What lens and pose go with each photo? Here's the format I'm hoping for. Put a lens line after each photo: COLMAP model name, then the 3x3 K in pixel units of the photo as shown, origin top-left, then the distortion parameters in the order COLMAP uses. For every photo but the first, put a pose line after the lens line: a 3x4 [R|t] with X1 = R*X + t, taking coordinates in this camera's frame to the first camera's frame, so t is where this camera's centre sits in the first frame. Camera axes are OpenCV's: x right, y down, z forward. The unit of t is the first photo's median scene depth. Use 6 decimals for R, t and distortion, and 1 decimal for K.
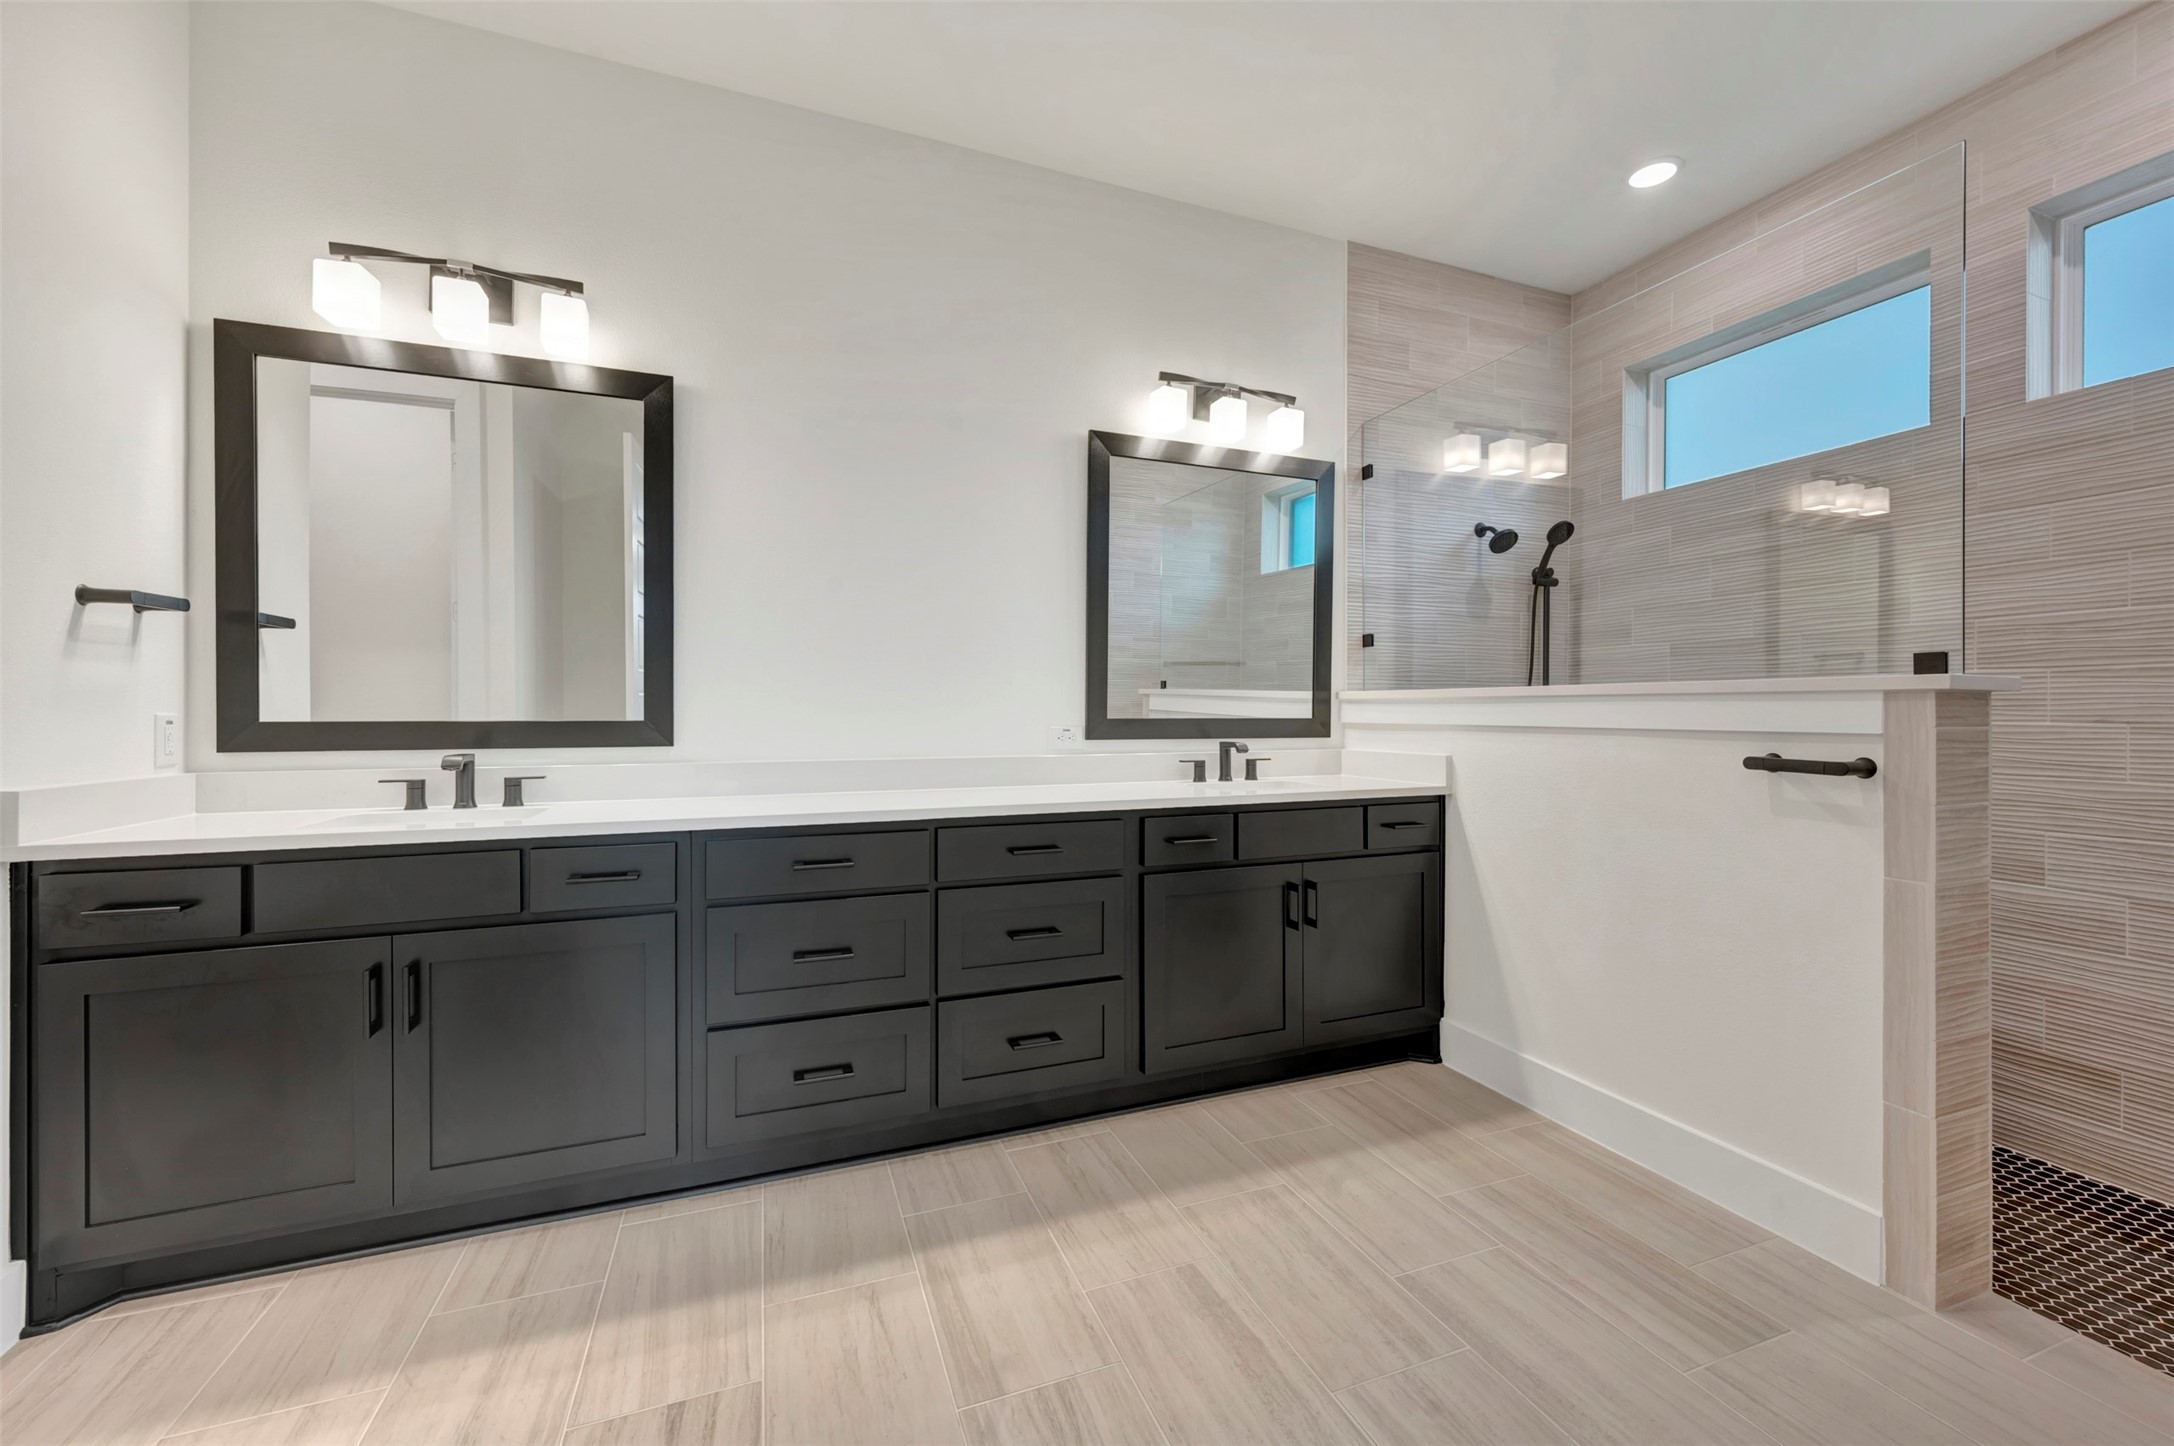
lens RADIAL K [[871.9, 0, 1109.4], [0, 871.9, 718.4], [0, 0, 1]] dist [0.001377, -0.000204]
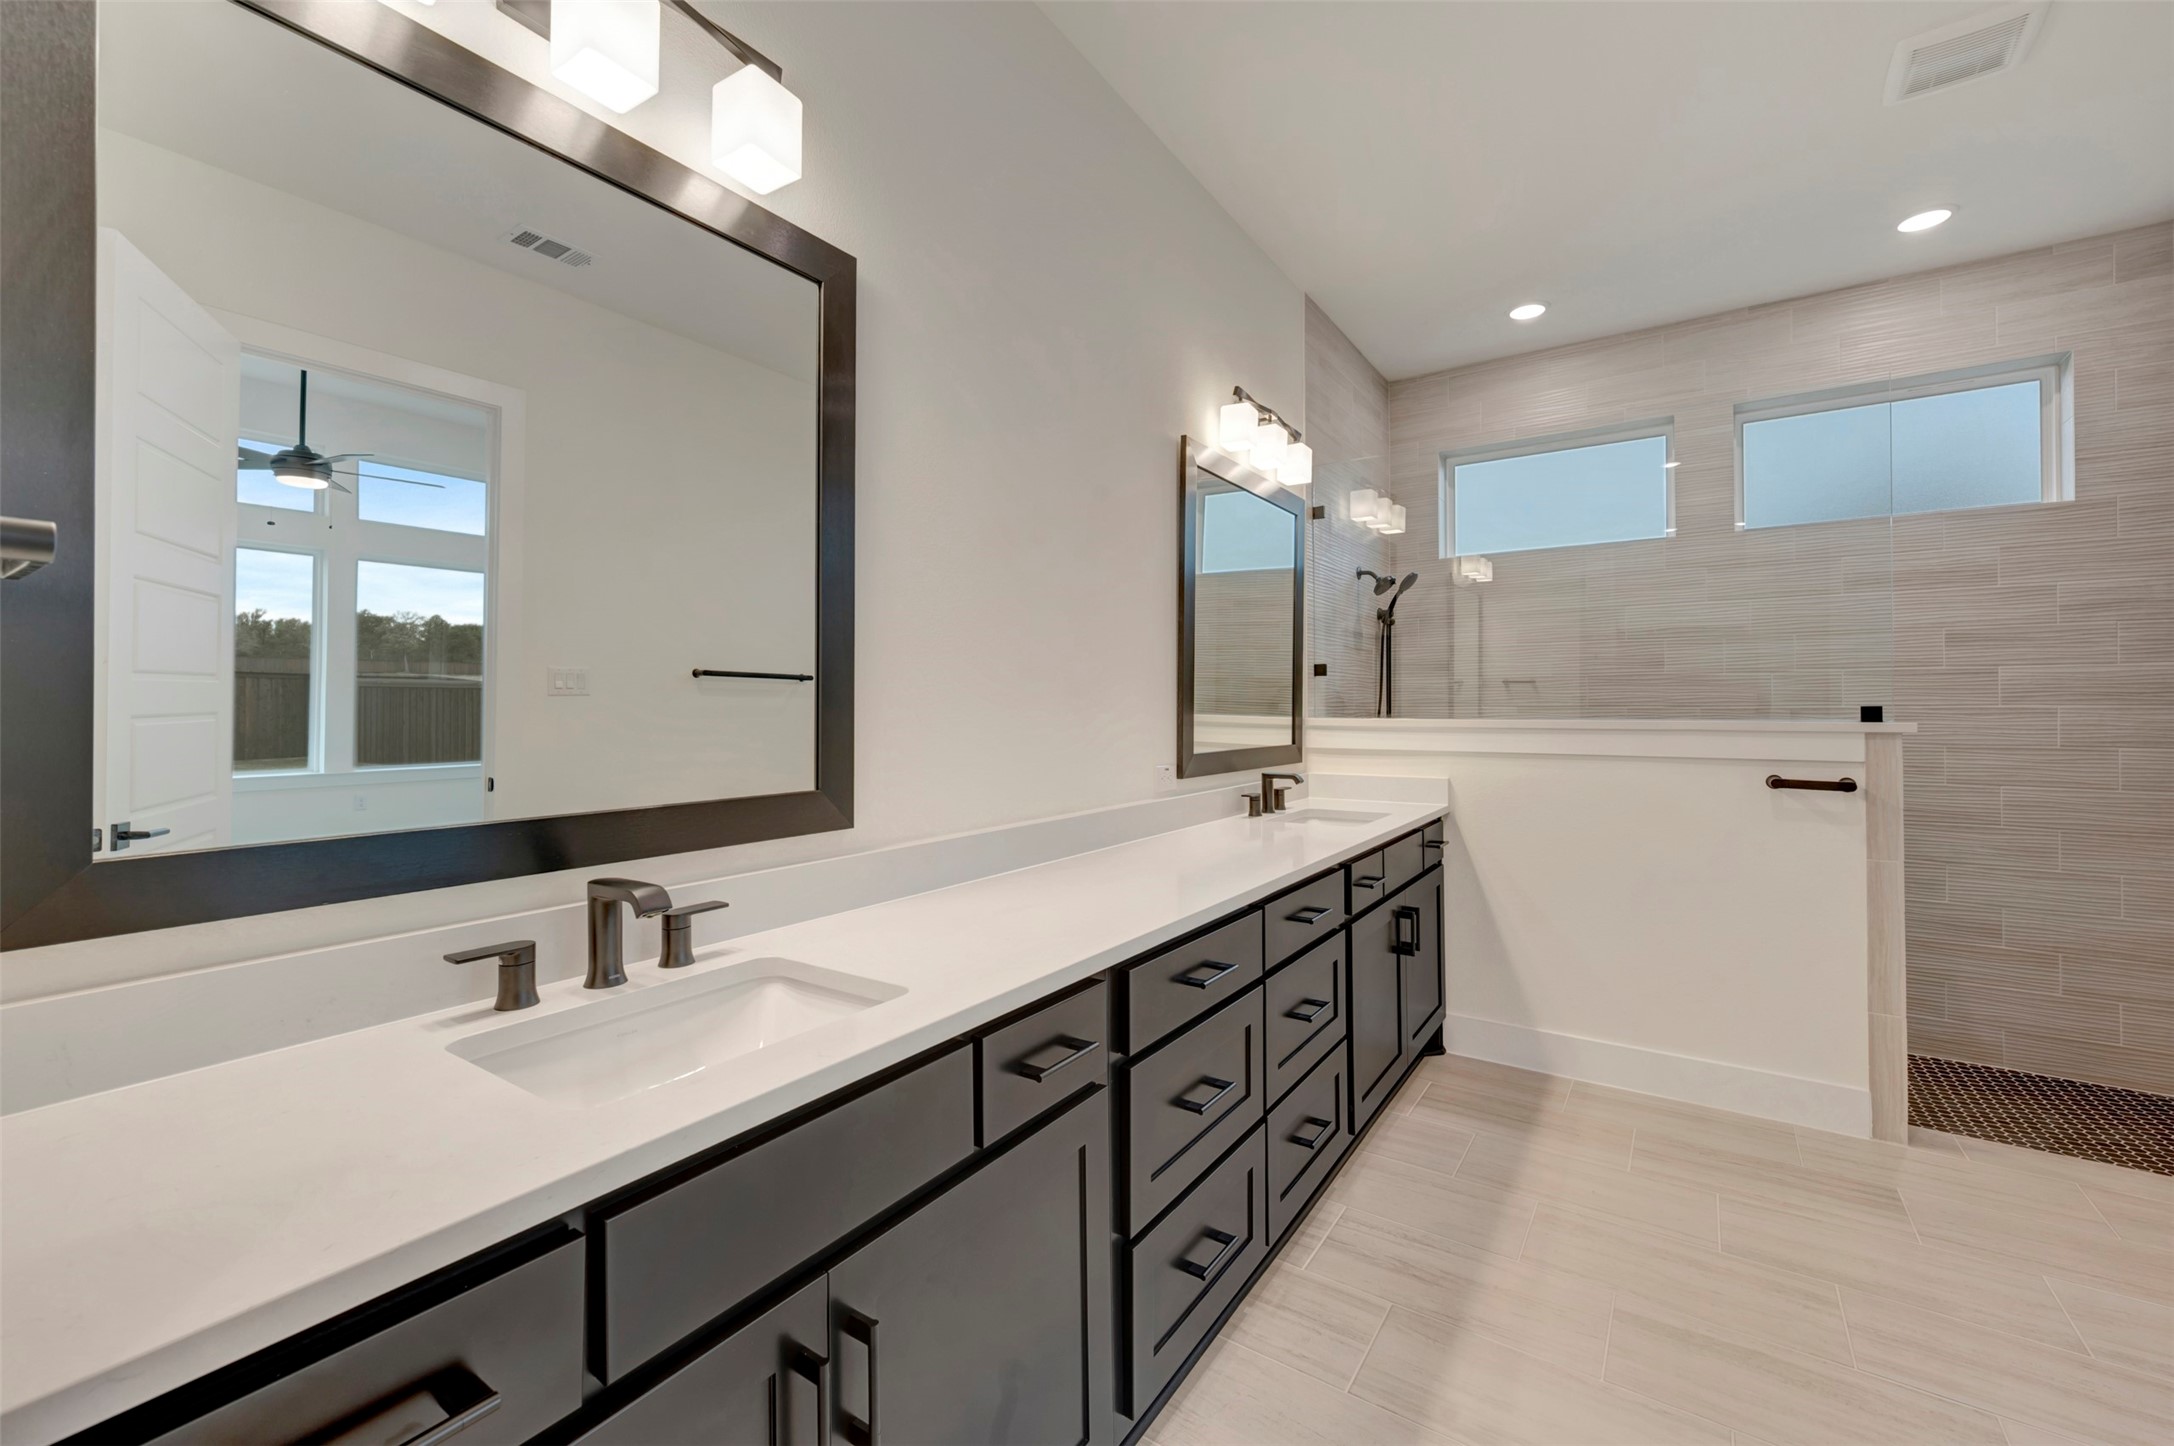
lens RADIAL K [[871.9, 0, 1118.9], [0, 871.9, 707.6], [0, 0, 1]] dist [0.001377, -0.000204]
pose [[0.824858, -0.001527, 0.565338, -0.649155], [0.006864, 0.999950, -0.007314, -0.047488], [-0.565298, 0.009914, 0.824827, 0.328623]]
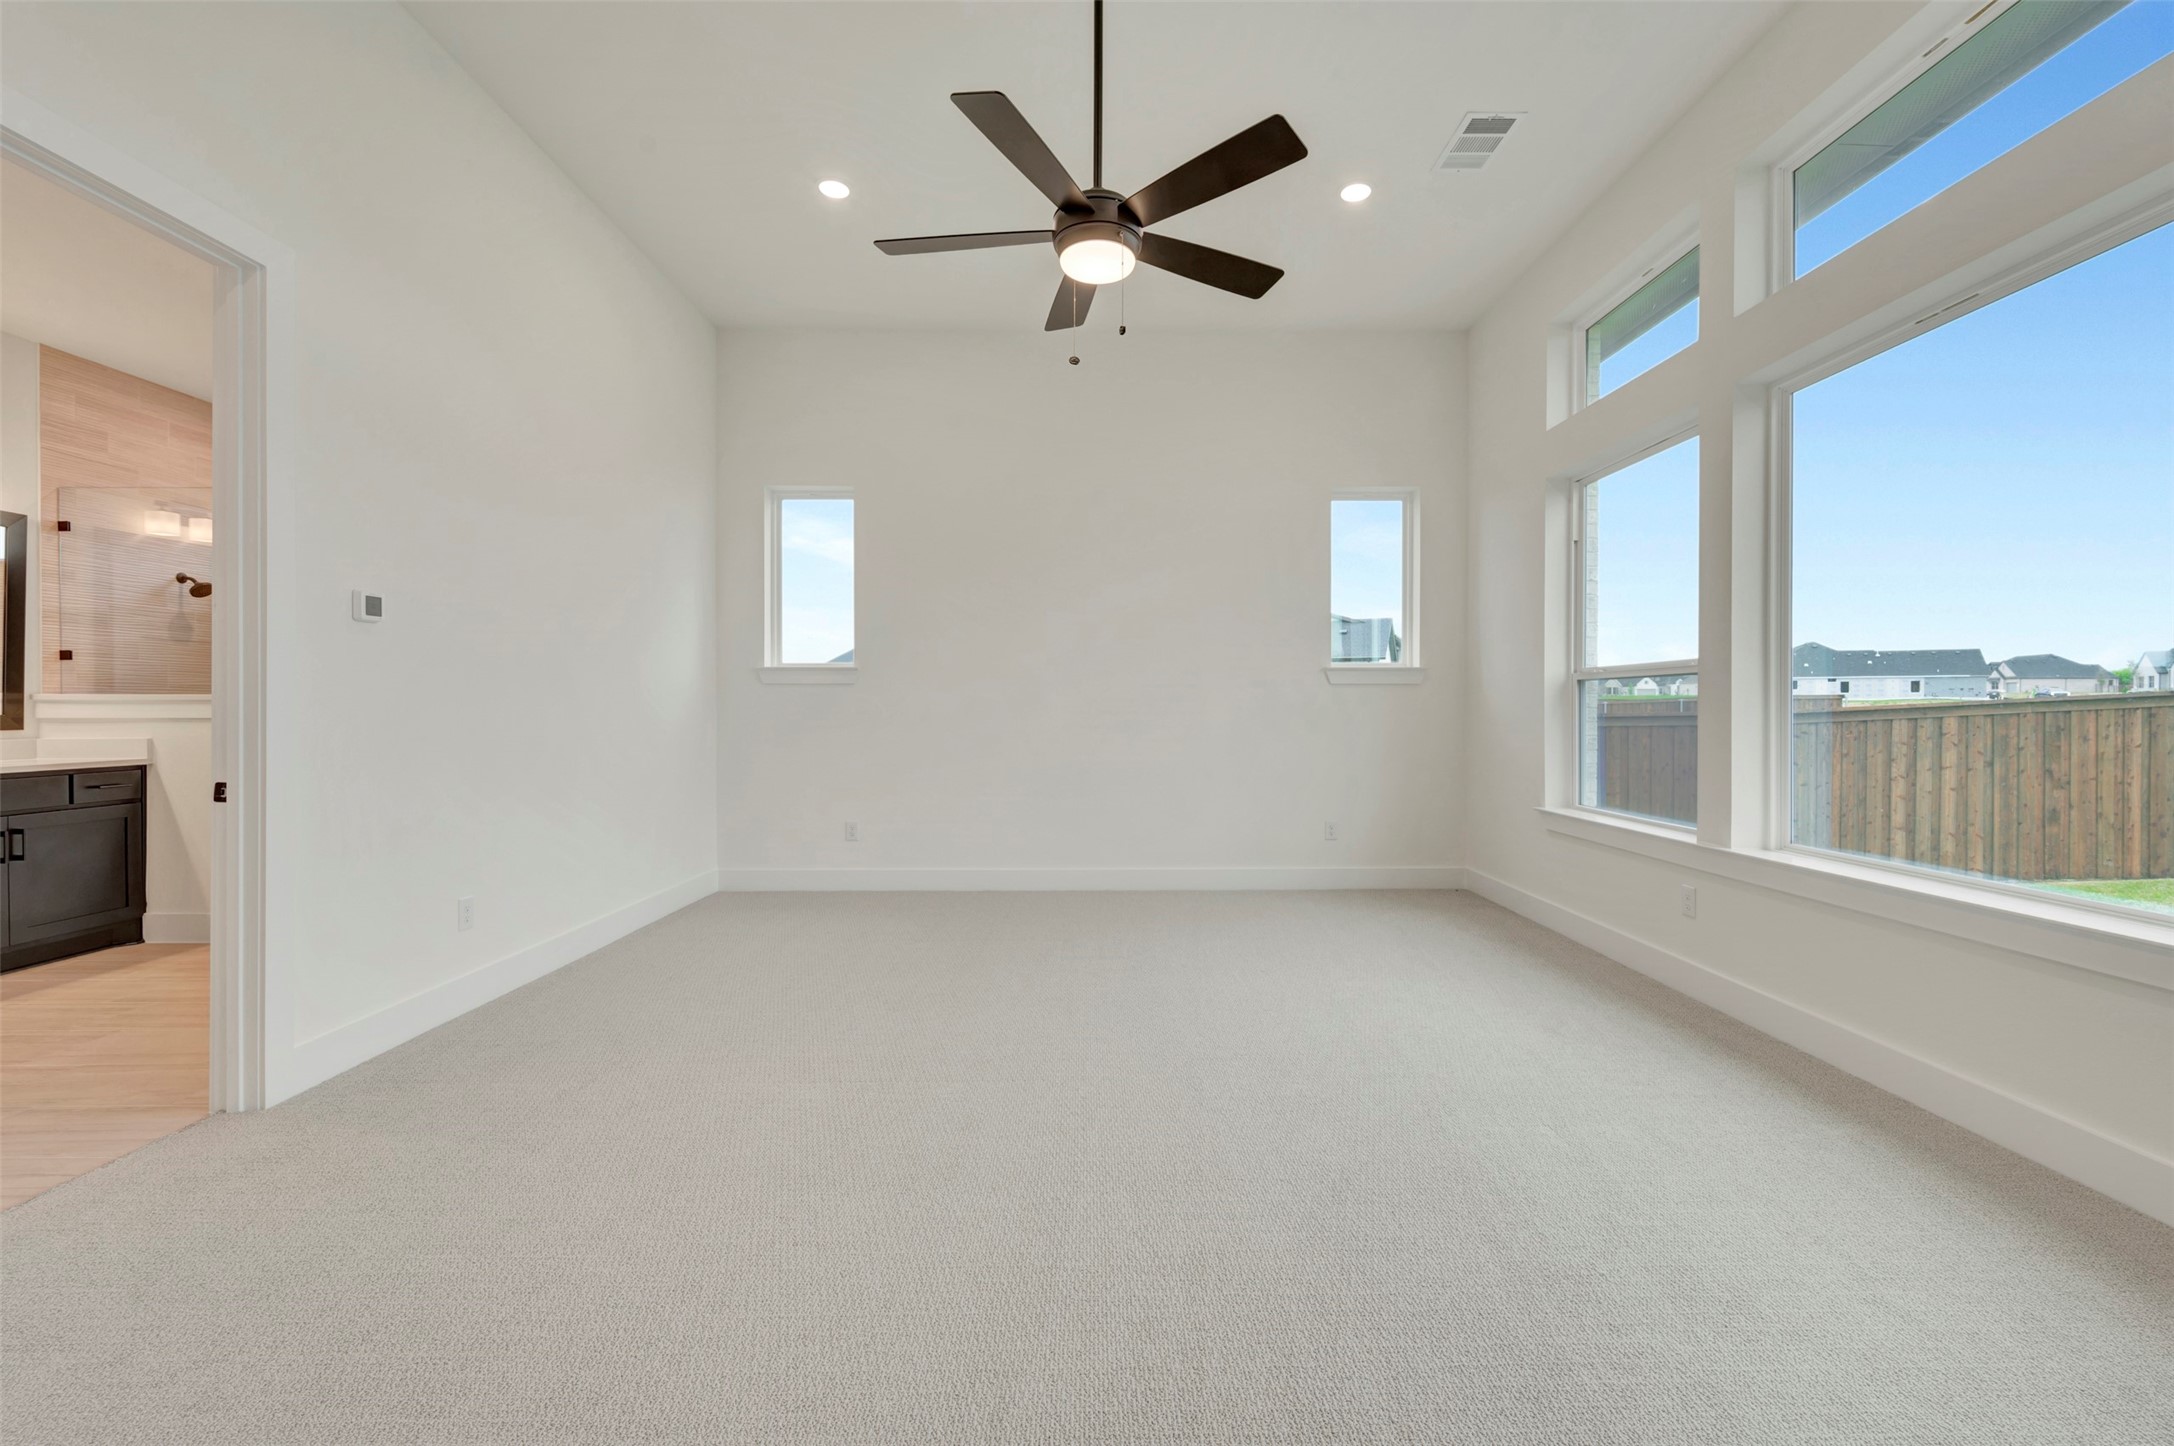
lens RADIAL K [[871.9, 0, 1082.6], [0, 871.9, 712.6], [0, 0, 1]] dist [0.001377, -0.000204]
pose [[0.381270, -0.003536, 0.924457, -0.424537], [0.006603, 0.999978, 0.001102, 0.006860], [-0.924440, 0.005684, 0.381285, -1.158118]]
